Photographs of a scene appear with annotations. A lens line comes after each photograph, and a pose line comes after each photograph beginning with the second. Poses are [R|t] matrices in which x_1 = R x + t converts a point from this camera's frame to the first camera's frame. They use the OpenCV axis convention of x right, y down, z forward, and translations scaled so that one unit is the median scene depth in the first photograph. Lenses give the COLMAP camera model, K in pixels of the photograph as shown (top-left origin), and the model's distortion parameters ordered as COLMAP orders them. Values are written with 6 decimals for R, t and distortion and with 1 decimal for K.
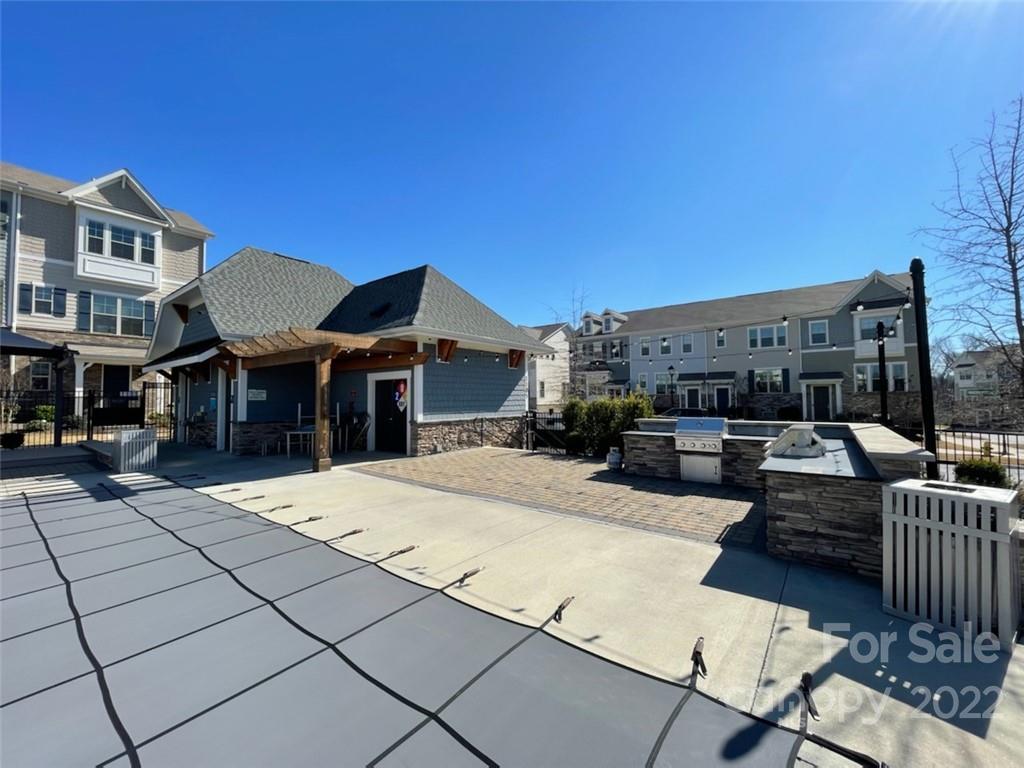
lens RADIAL K [[410.8, 0, 514.7], [0, 410.8, 389.1], [0, 0, 1]] dist [-0.004383, -0.000239]
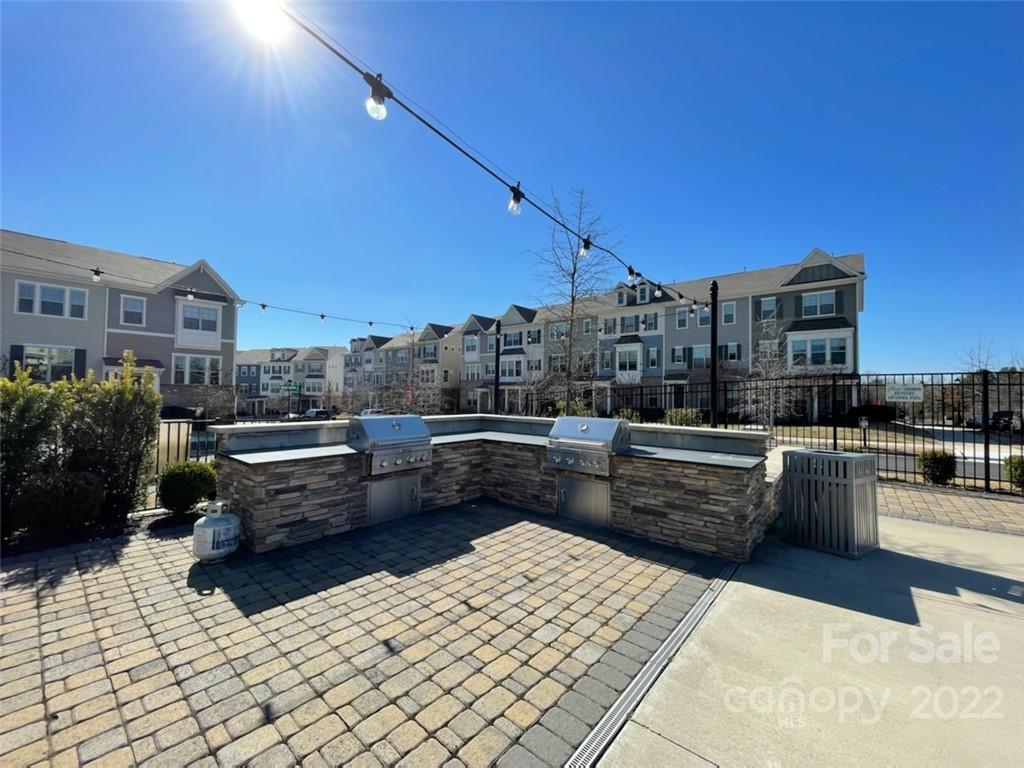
lens RADIAL K [[410.8, 0, 511.6], [0, 410.8, 384.4], [0, 0, 1]] dist [-0.004383, -0.000239]
pose [[0.046177, 0.033199, 0.998381, -0.176562], [-0.036949, 0.998820, -0.031504, 0.037246], [-0.998250, -0.035435, 0.047349, 0.852308]]
